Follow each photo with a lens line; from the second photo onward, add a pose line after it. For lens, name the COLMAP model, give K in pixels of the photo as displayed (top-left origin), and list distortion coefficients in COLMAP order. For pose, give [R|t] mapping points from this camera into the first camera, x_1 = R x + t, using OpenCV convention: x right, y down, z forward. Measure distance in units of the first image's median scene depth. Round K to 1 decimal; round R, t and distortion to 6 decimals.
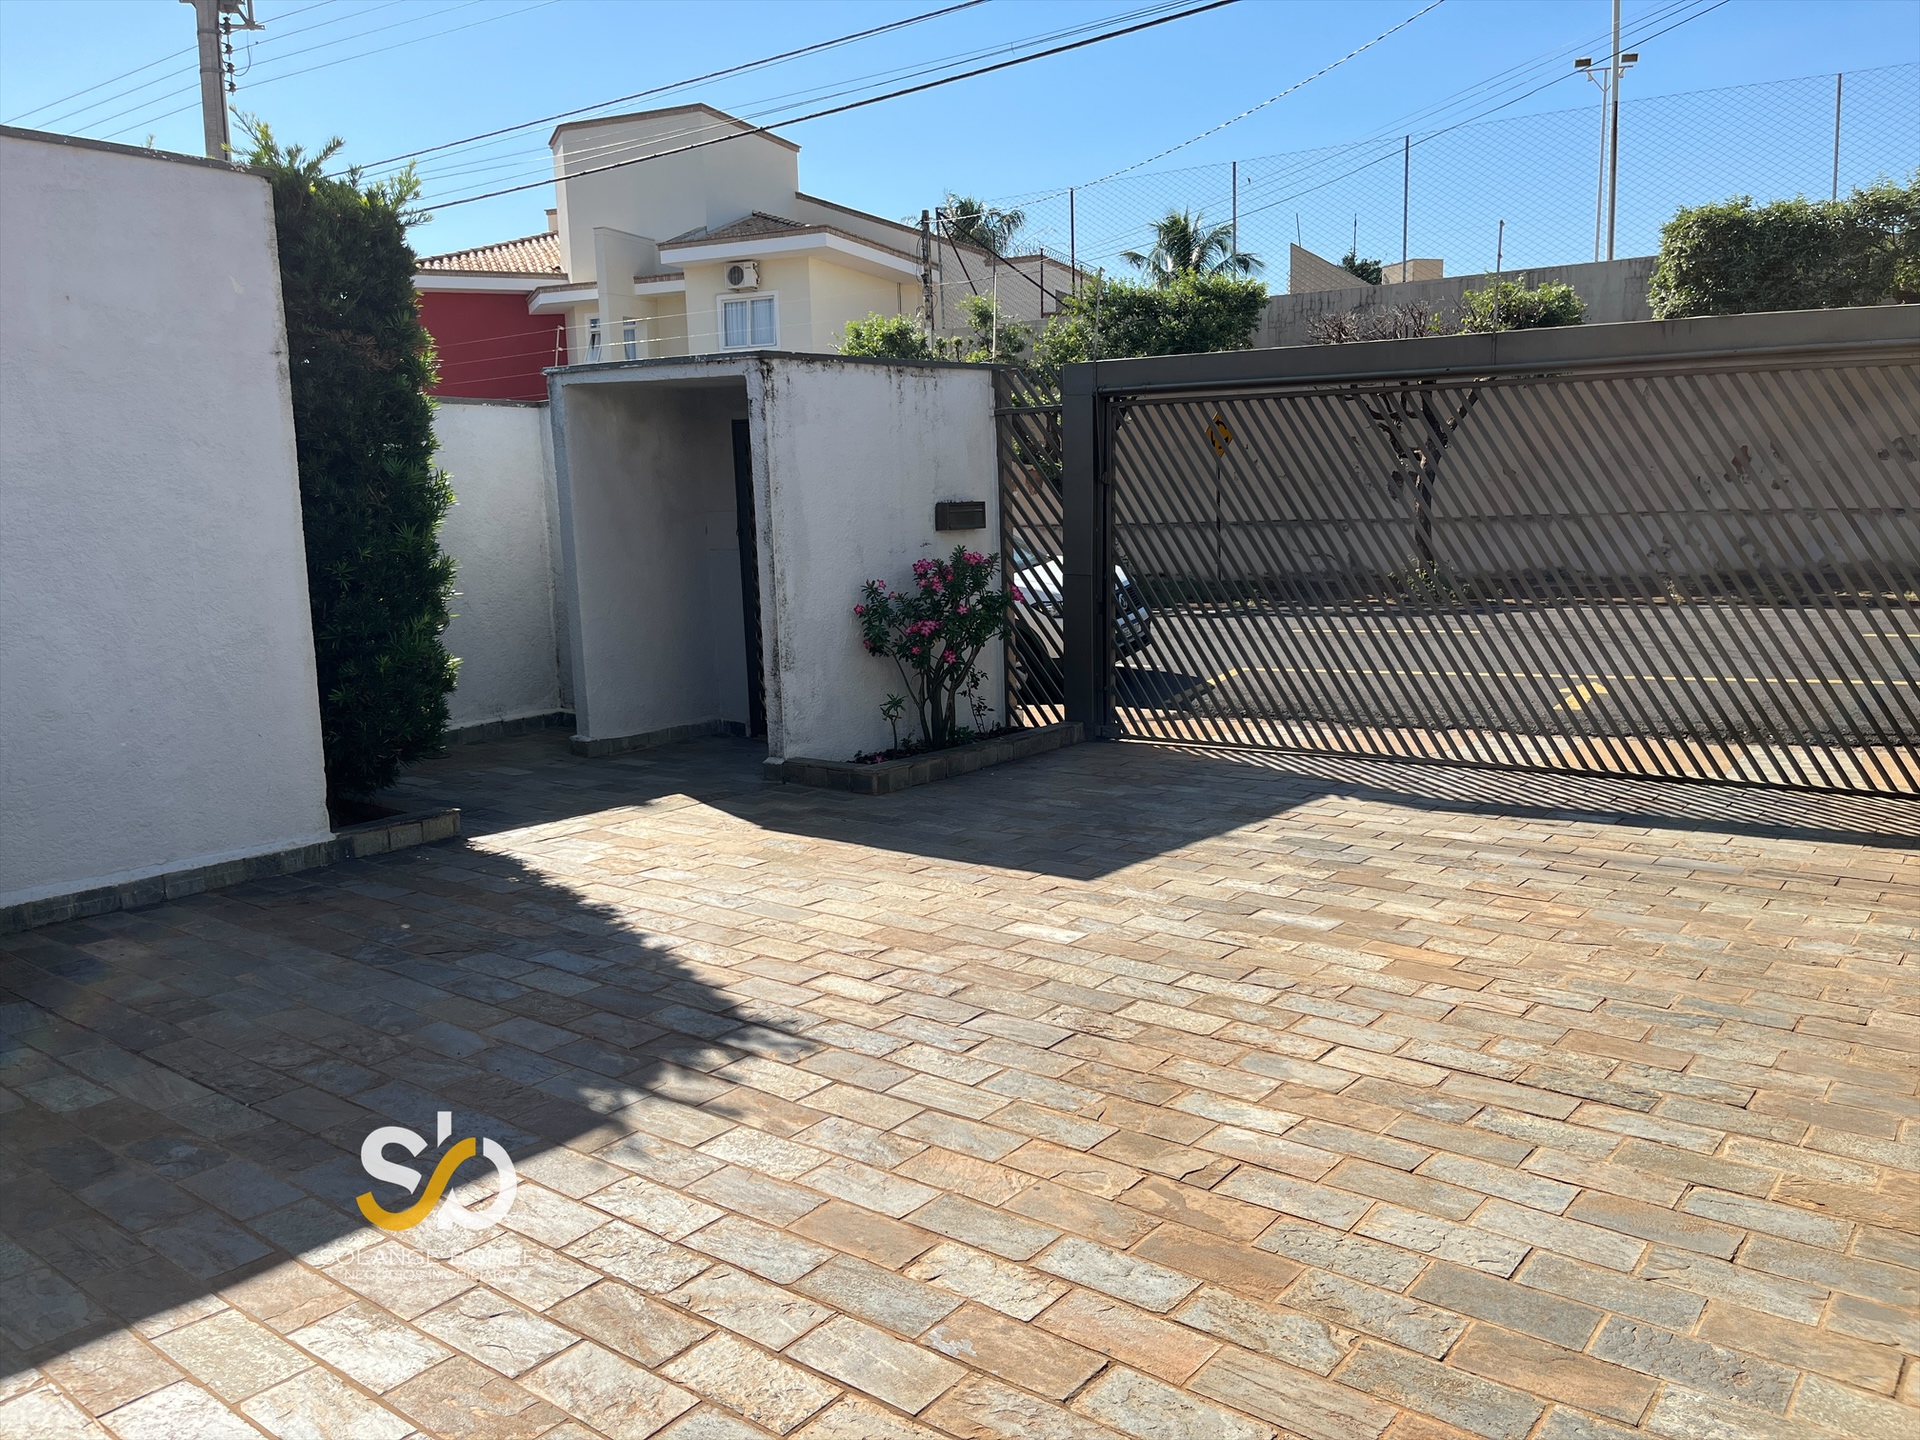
lens RADIAL K [[1452.8, 0, 968.9], [0, 1452.8, 722.5], [0, 0, 1]] dist [0.046951, -0.081137]
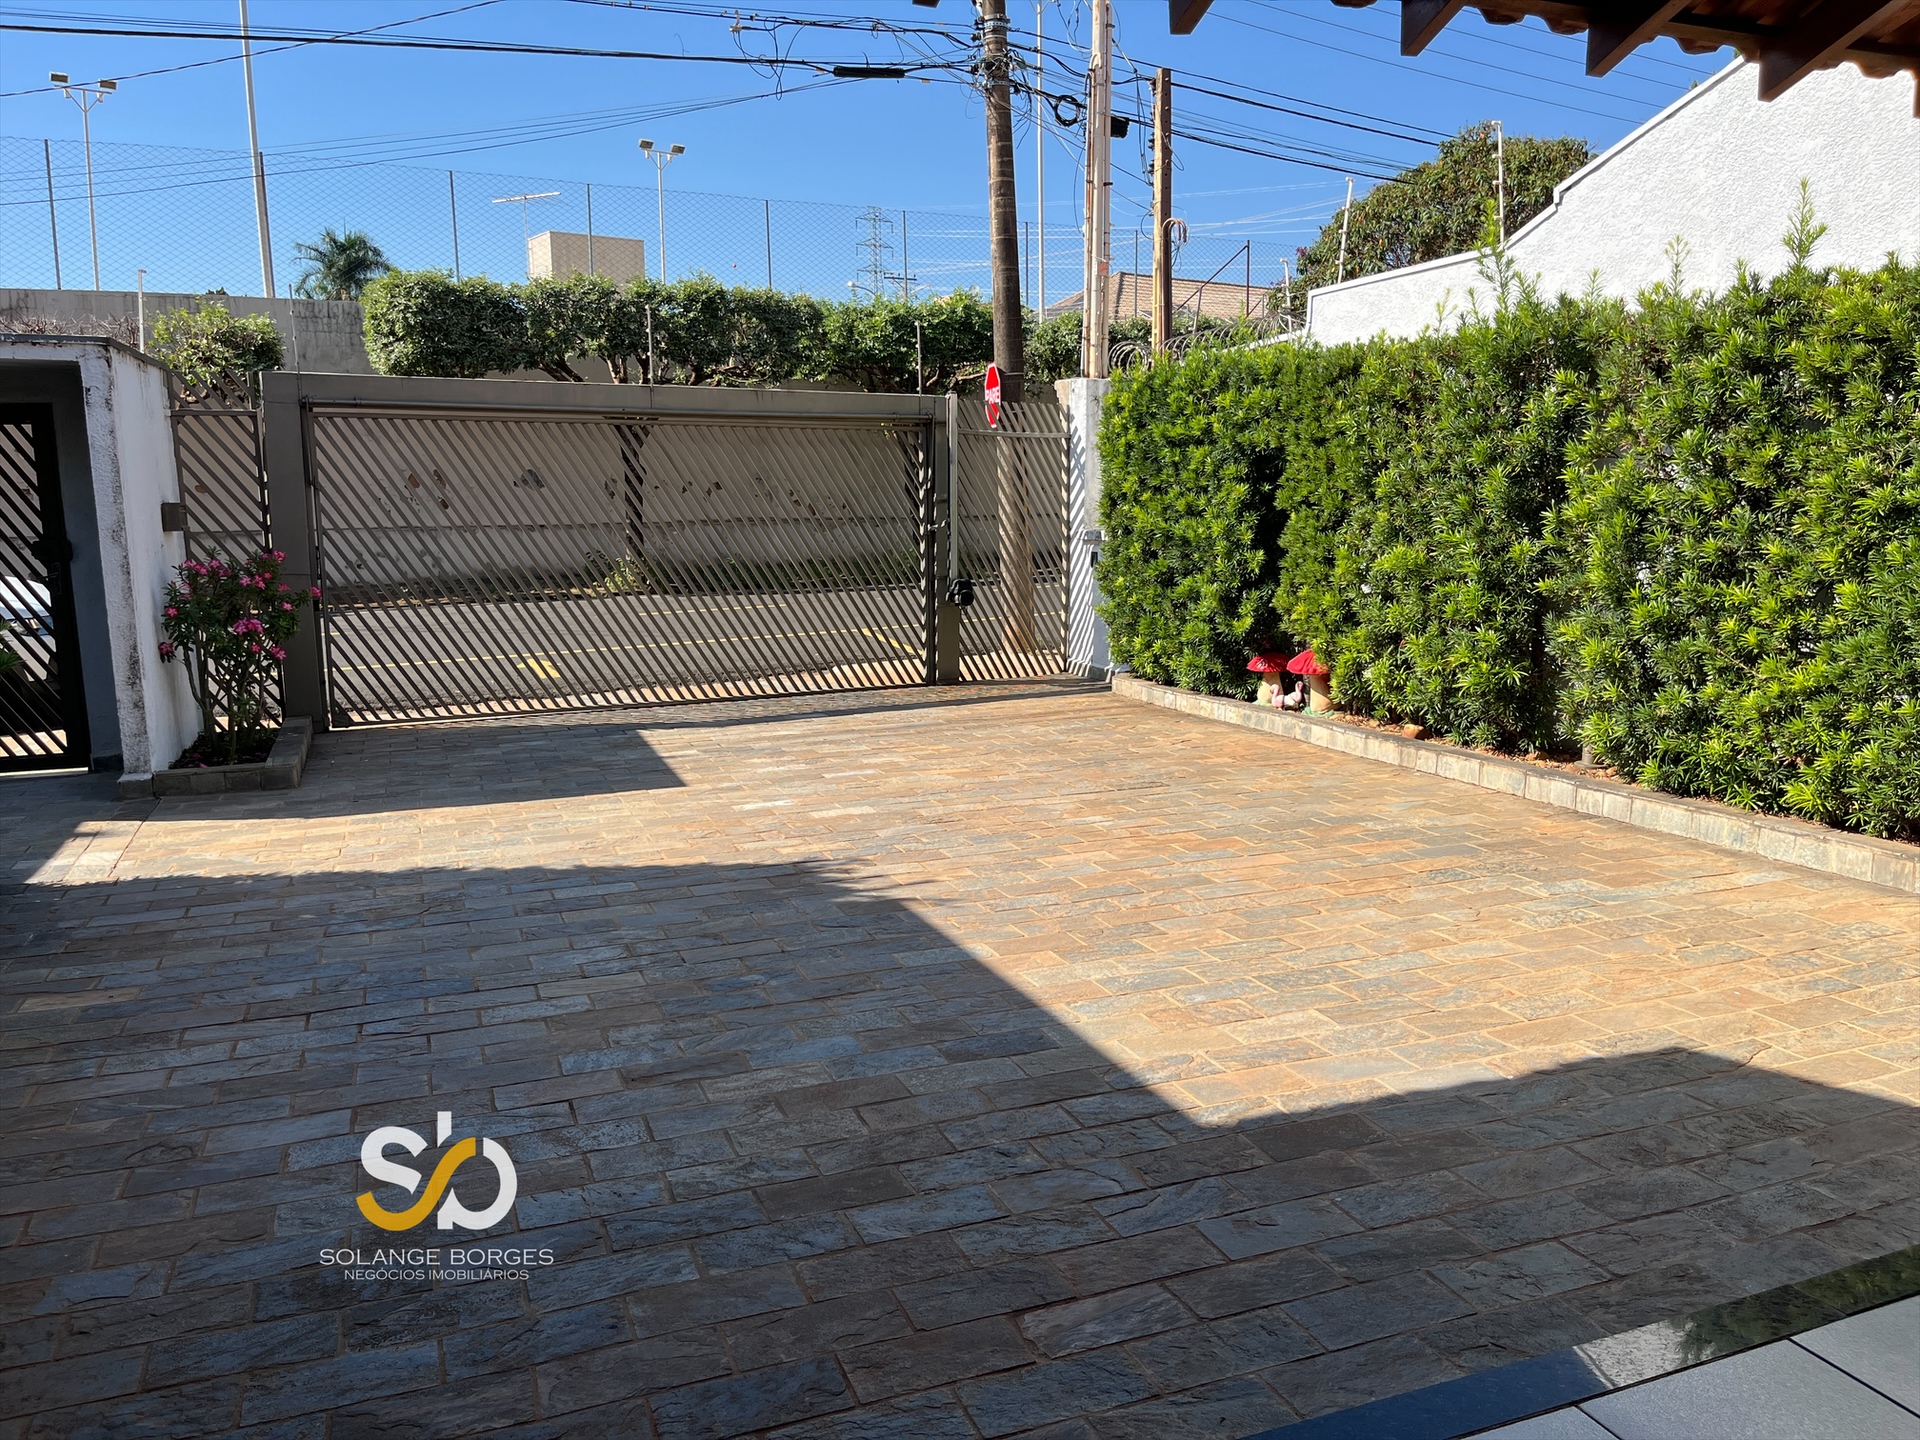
lens RADIAL K [[1452.8, 0, 953.4], [0, 1452.8, 720.4], [0, 0, 1]] dist [0.046951, -0.081137]
pose [[0.517351, -0.109321, 0.848762, -0.673612], [0.126234, 0.990706, 0.050659, 0.009632], [-0.846412, 0.080934, 0.526343, 0.065189]]
